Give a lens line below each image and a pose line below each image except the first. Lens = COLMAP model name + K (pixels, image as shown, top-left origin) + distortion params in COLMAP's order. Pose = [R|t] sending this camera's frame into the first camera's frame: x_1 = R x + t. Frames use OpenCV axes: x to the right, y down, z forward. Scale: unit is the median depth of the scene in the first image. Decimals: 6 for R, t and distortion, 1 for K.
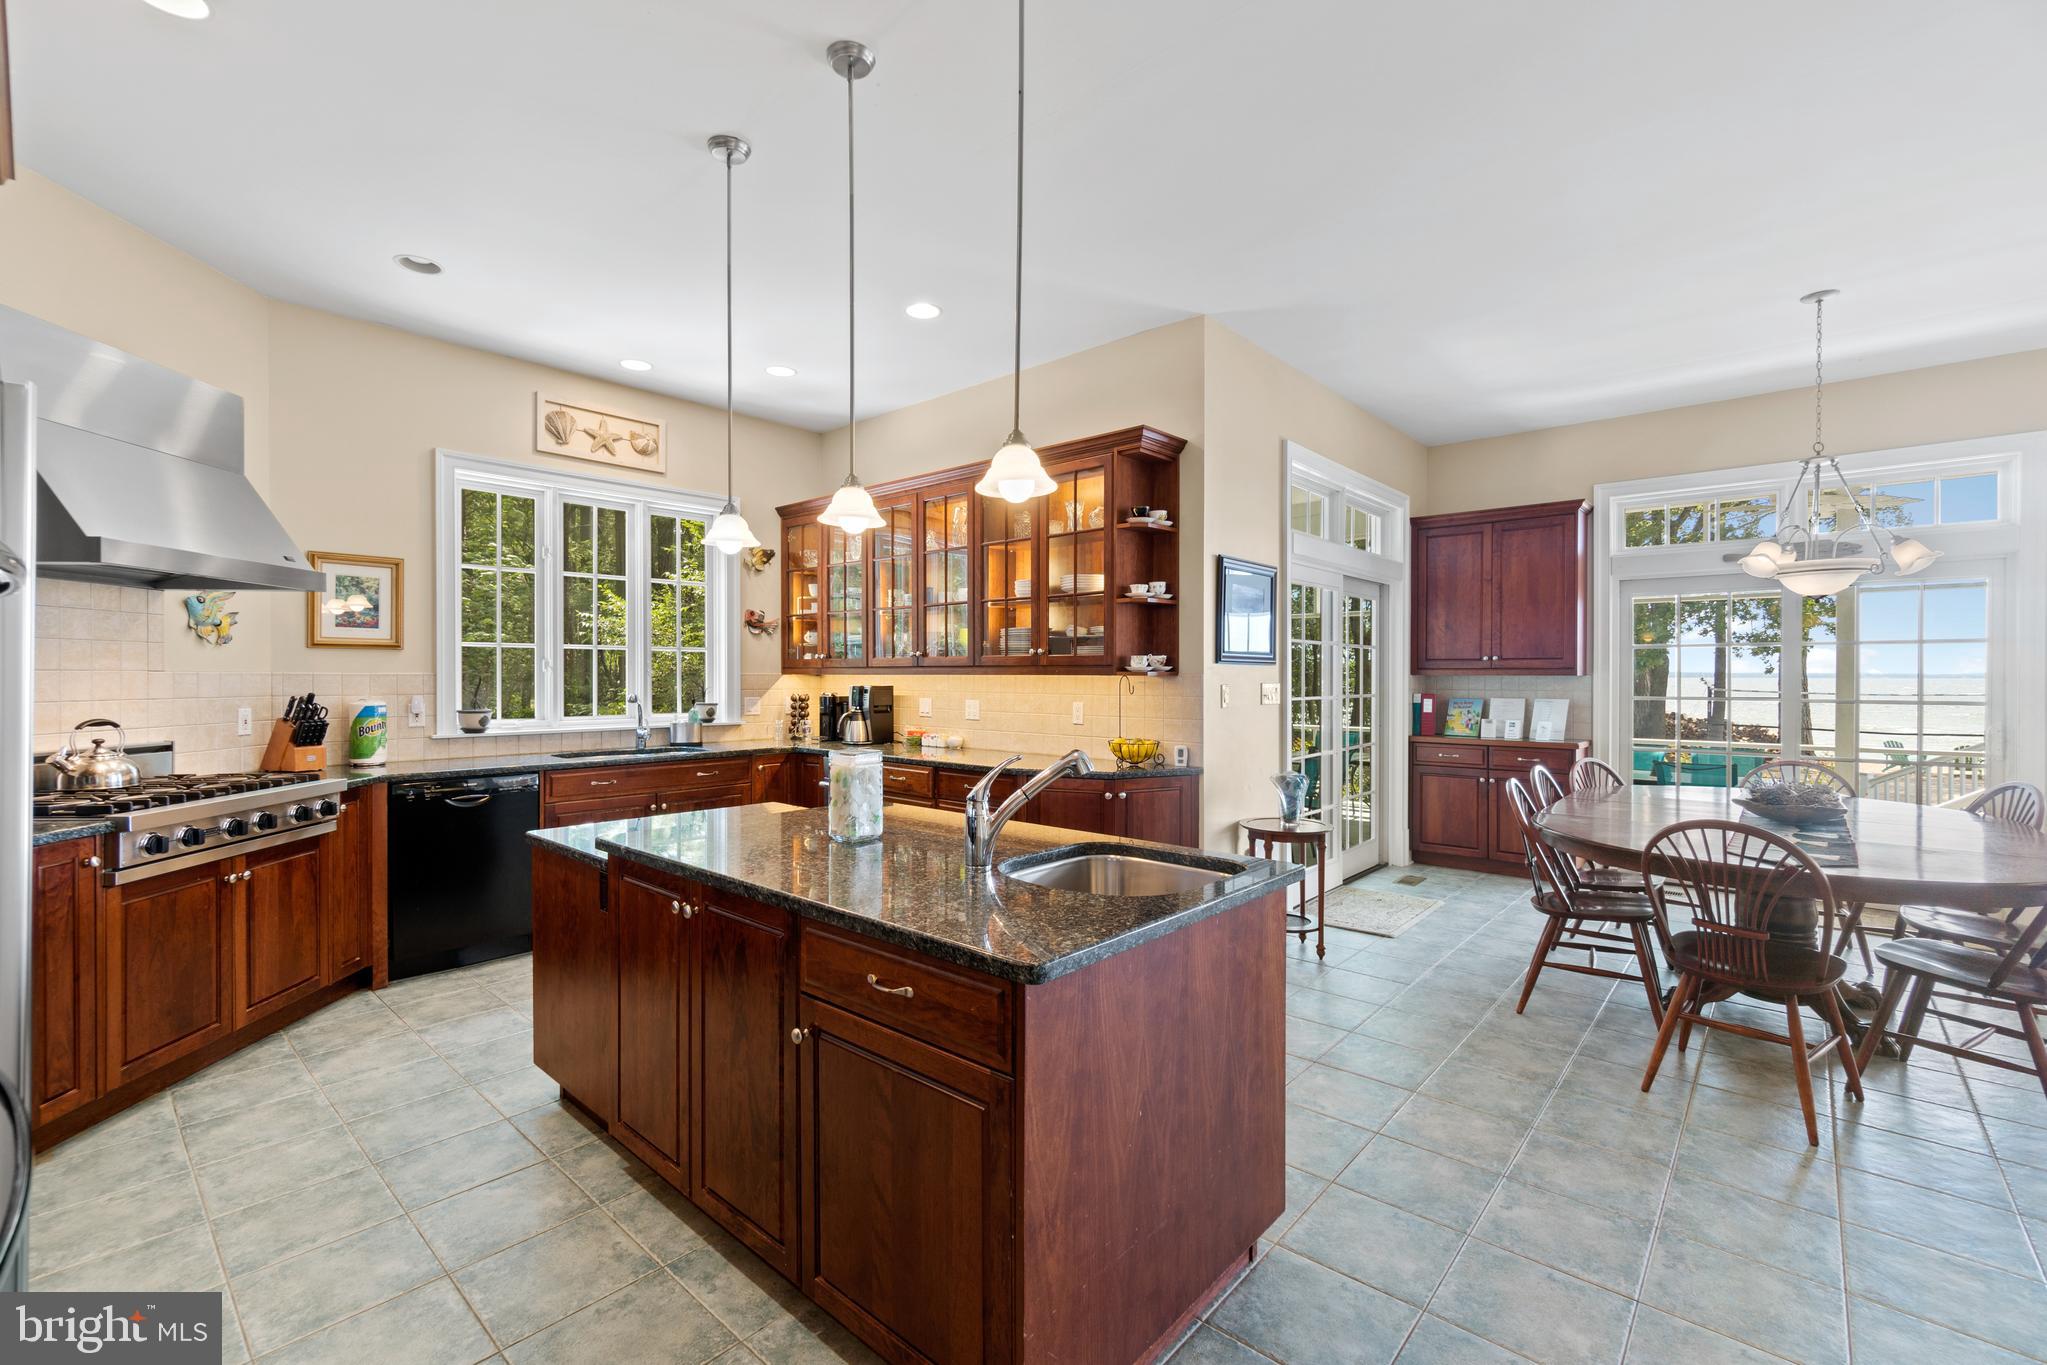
lens RADIAL K [[887.9, 0, 1021.4], [0, 887.9, 681.7], [0, 0, 1]] dist [-0.001973, 0.000053]
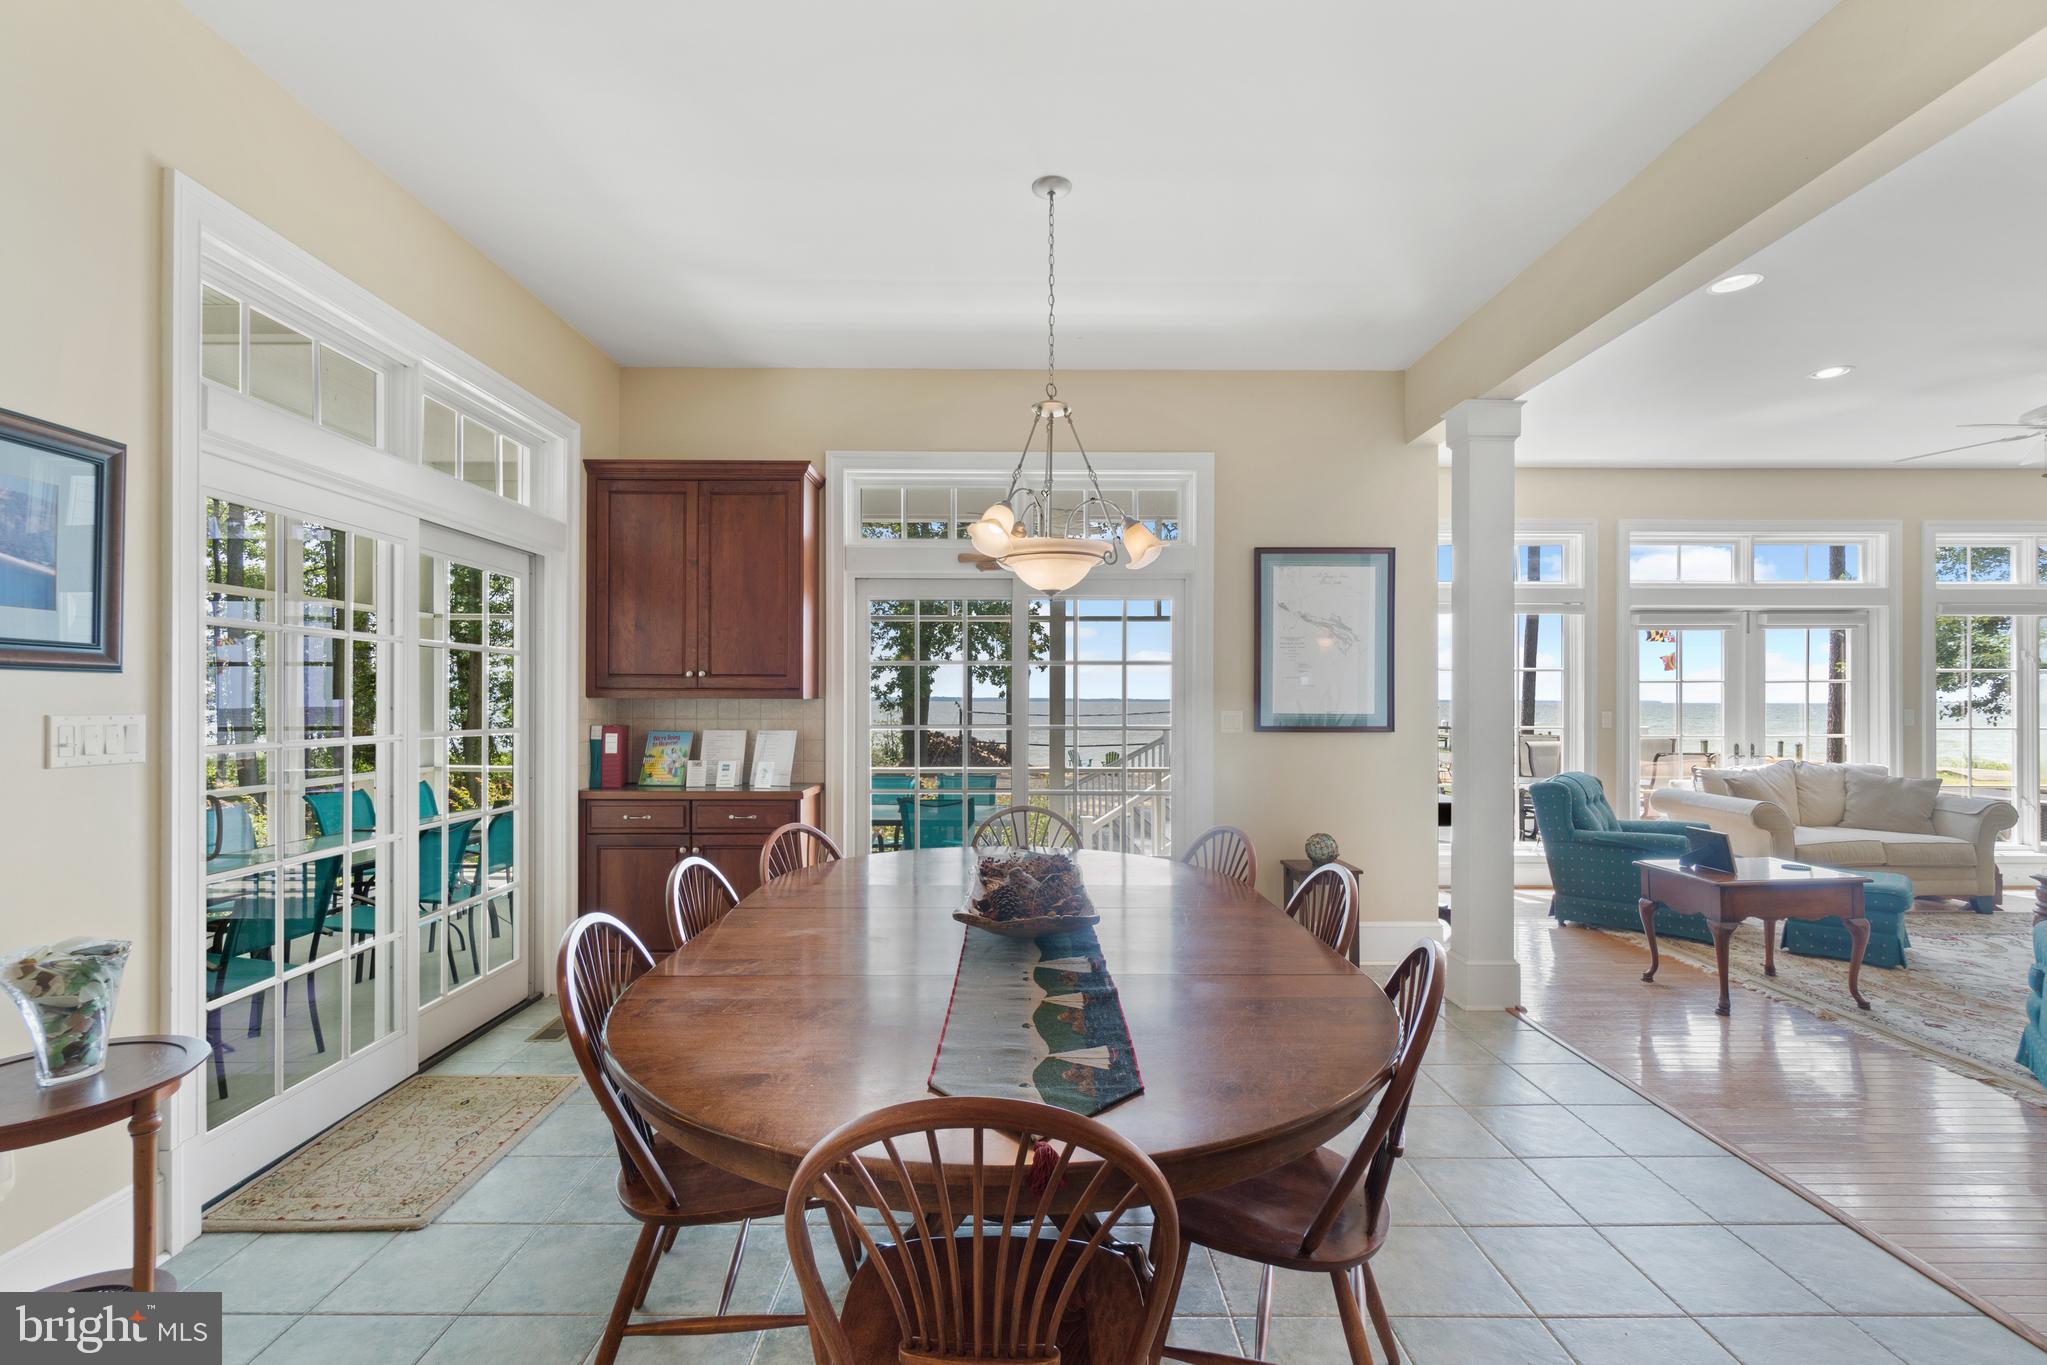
lens RADIAL K [[887.9, 0, 1019.9], [0, 887.9, 696.6], [0, 0, 1]] dist [-0.001973, 0.000053]
pose [[0.751324, 0.001610, 0.659931, 0.260135], [0.004004, 0.999967, -0.006999, -0.002551], [-0.659921, 0.007901, 0.751293, 0.308031]]
